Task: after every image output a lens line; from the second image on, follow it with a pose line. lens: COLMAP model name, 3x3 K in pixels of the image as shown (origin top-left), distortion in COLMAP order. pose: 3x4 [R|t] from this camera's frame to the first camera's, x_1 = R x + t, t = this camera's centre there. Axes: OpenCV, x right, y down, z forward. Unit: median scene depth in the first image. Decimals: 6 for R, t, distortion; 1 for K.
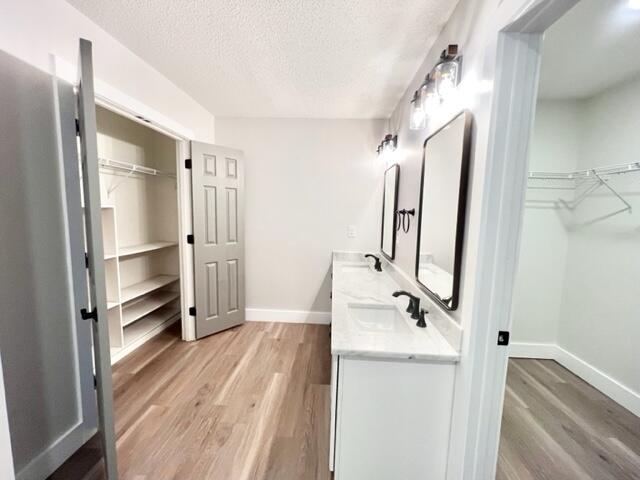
lens RADIAL K [[281.1, 0, 320.6], [0, 281.1, 241.9], [0, 0, 1]] dist [0.000453, 0.000494]
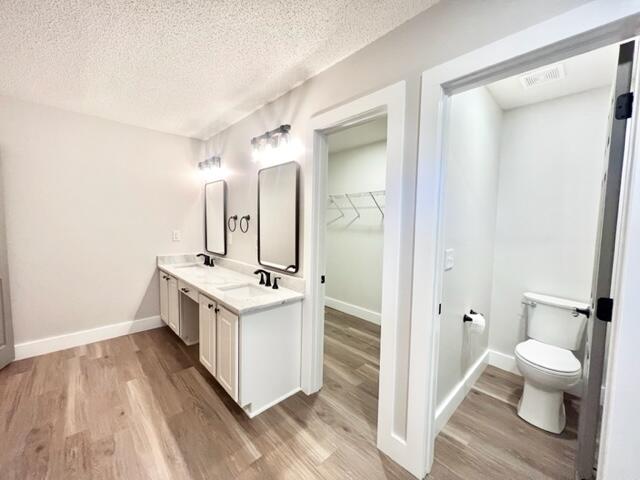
lens RADIAL K [[258.5, 0, 320.0], [0, 258.5, 240.0], [0, 0, 1]] dist [-0.000246, 0.000046]
pose [[0.687970, -0.064081, 0.722905, -0.324566], [0.080484, 0.996687, 0.011756, 0.017674], [-0.721263, 0.050095, 0.690848, -0.132163]]
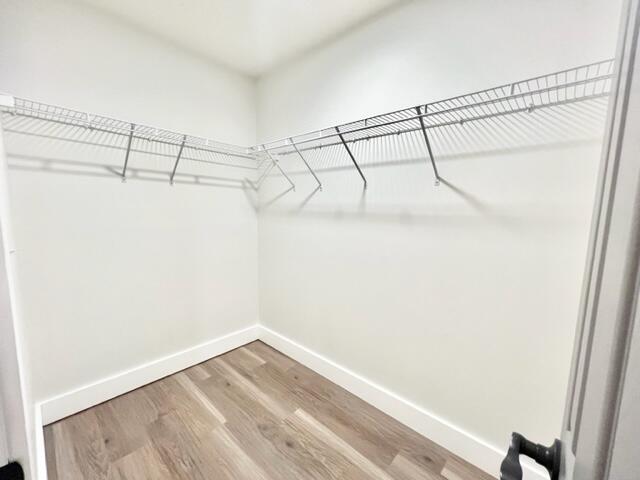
lens RADIAL K [[258.5, 0, 320.0], [0, 258.5, 240.0], [0, 0, 1]] dist [-0.000246, 0.000046]
pose [[0.649234, -0.100291, 0.753947, 0.343496], [0.080175, 0.994770, 0.063286, 0.024171], [-0.756351, 0.019360, 0.653879, 0.241922]]
